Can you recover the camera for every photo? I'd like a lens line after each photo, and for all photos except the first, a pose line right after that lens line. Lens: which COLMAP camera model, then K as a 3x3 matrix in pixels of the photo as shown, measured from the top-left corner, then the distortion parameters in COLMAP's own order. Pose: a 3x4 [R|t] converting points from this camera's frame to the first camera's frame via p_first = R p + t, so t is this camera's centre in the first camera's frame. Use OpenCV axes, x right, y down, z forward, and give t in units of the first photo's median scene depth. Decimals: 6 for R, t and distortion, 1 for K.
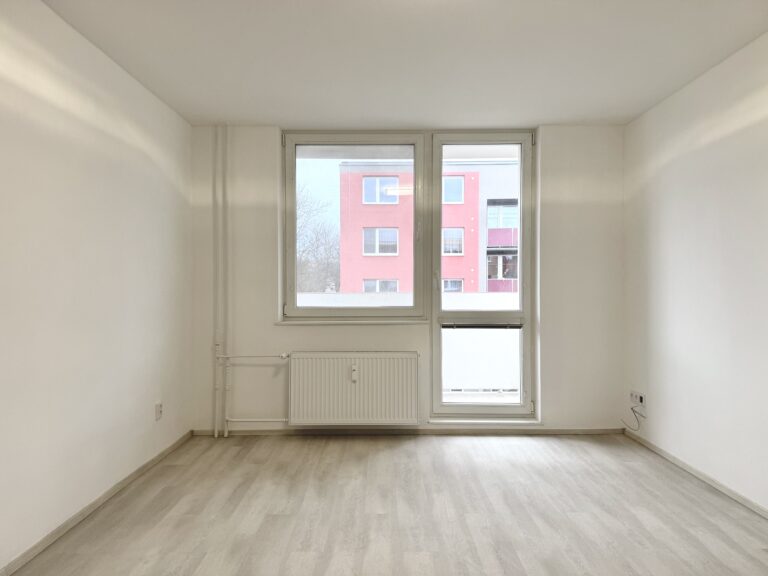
lens RADIAL K [[539.9, 0, 398.2], [0, 539.9, 288.9], [0, 0, 1]] dist [0.053123, -0.070553]
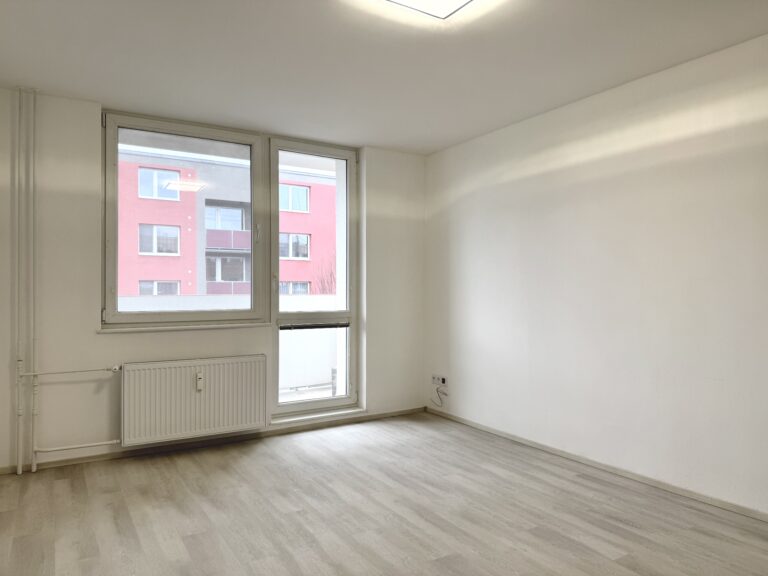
lens RADIAL K [[539.9, 0, 379.3], [0, 539.9, 286.8], [0, 0, 1]] dist [0.053123, -0.070553]
pose [[0.857785, 0.004484, 0.513989, -0.294944], [0.000328, 0.999957, -0.009270, 0.001345], [-0.514009, 0.008120, 0.857747, 0.027683]]
